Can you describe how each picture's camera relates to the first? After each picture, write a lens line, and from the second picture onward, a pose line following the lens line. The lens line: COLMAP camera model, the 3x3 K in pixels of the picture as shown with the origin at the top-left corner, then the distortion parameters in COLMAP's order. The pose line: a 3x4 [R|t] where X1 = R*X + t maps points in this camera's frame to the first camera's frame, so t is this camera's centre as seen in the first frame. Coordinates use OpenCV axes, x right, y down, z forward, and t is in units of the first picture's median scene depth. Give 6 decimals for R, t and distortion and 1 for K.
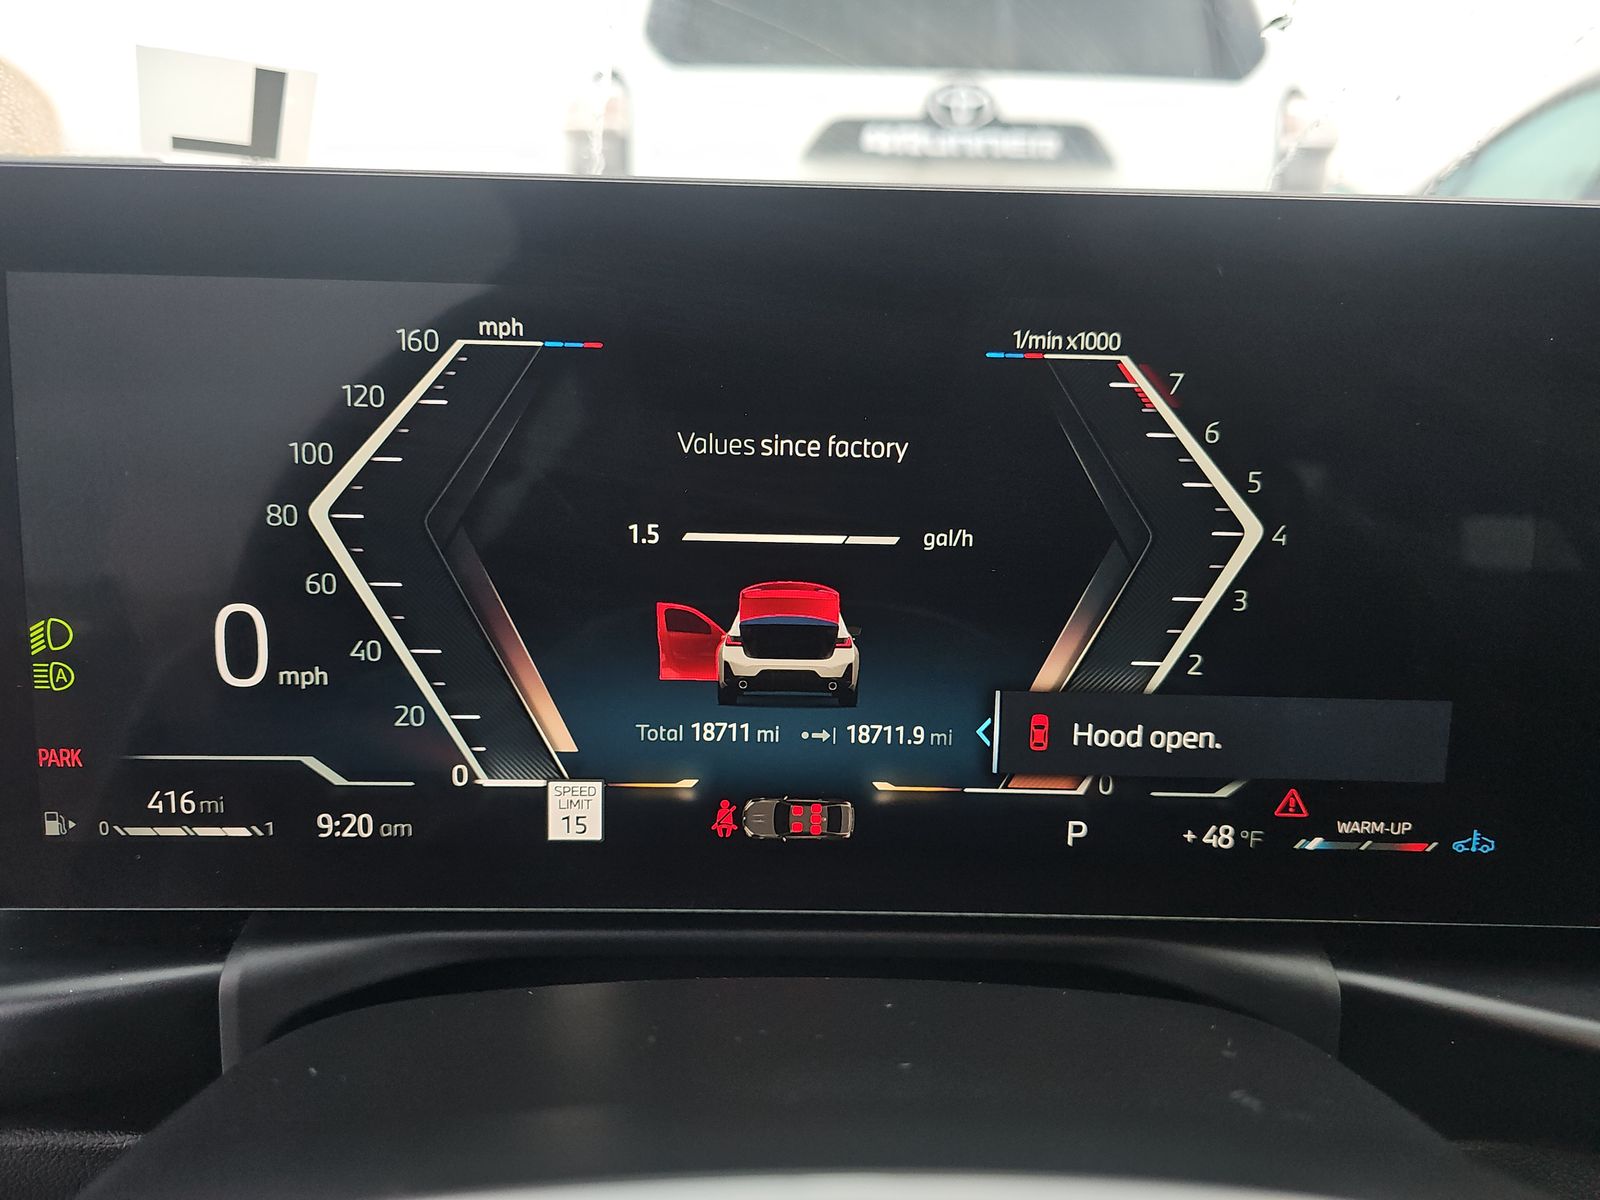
lens RADIAL K [[1058.2, 0, 794.6], [0, 1058.2, 600.6], [0, 0, 1]] dist [0.086134, -0.000537]
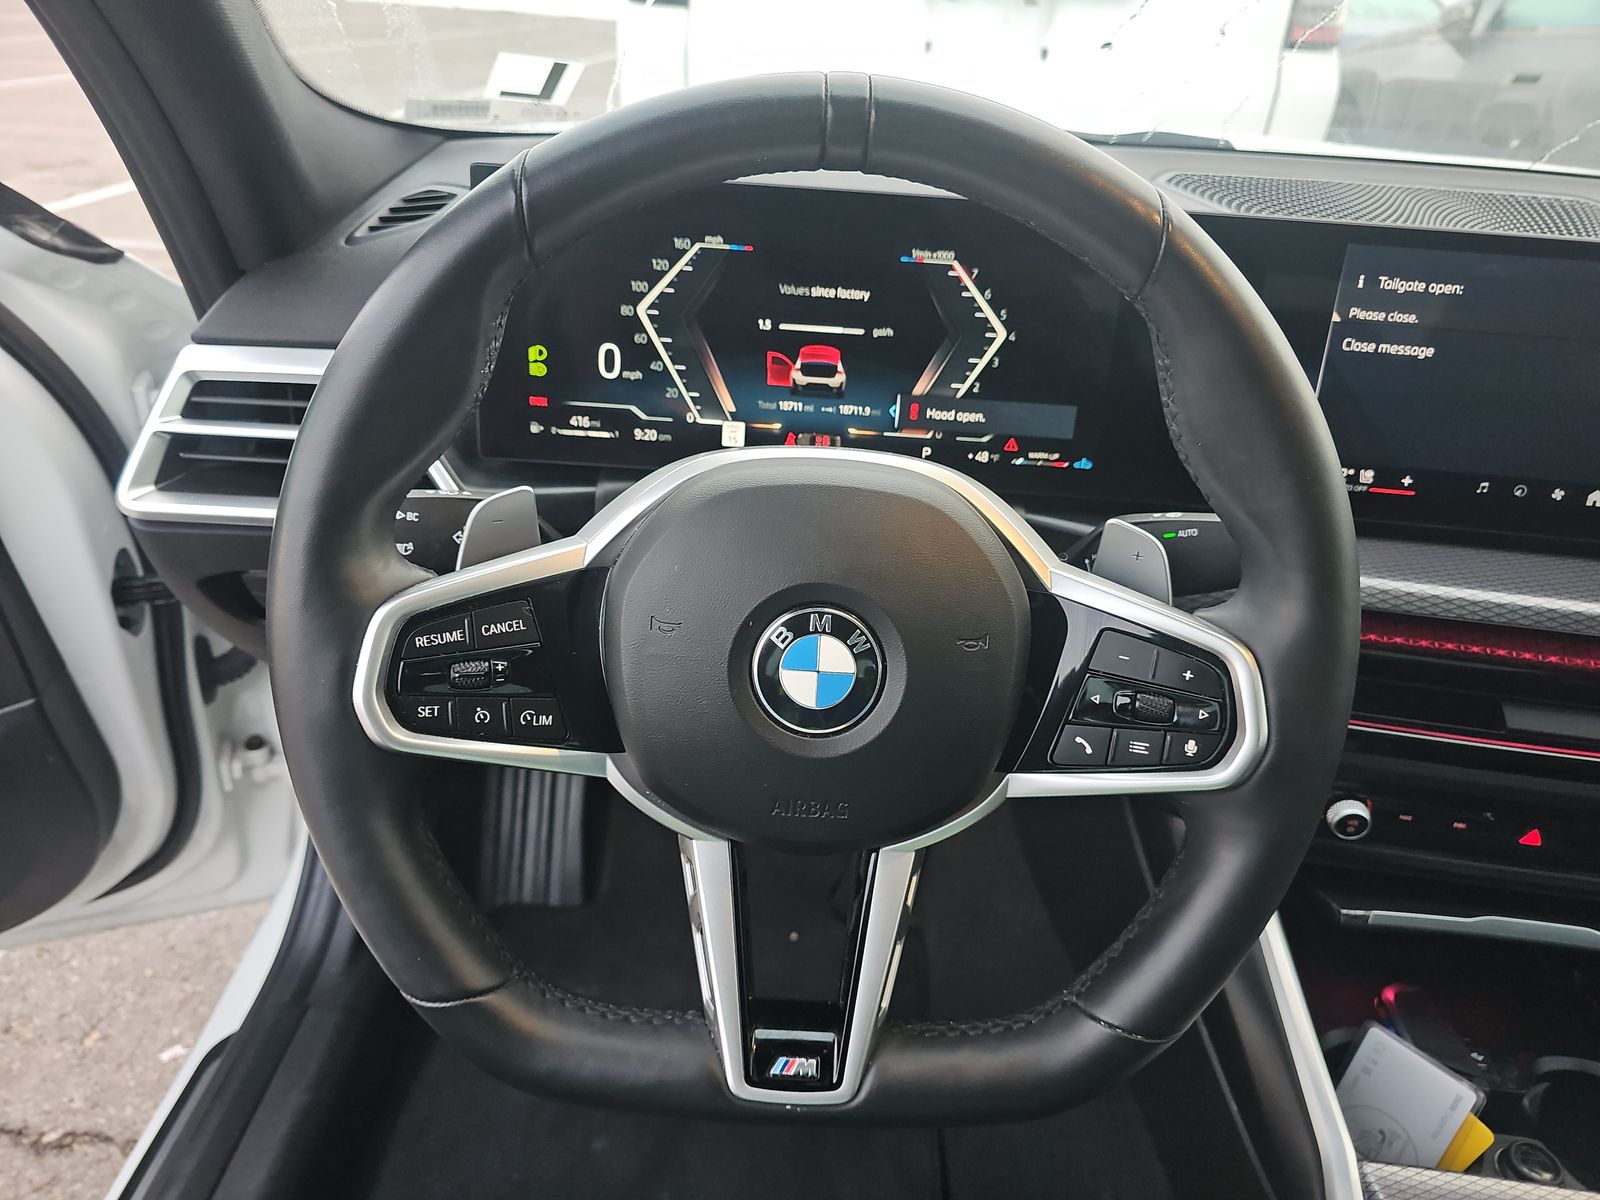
lens RADIAL K [[1058.2, 0, 802.4], [0, 1058.2, 614.3], [0, 0, 1]] dist [0.086134, -0.000537]
pose [[0.998657, 0.050776, -0.010255, 0.011213], [-0.046586, 0.966908, 0.250836, -0.034999], [0.022652, -0.250021, 0.967975, -1.621041]]
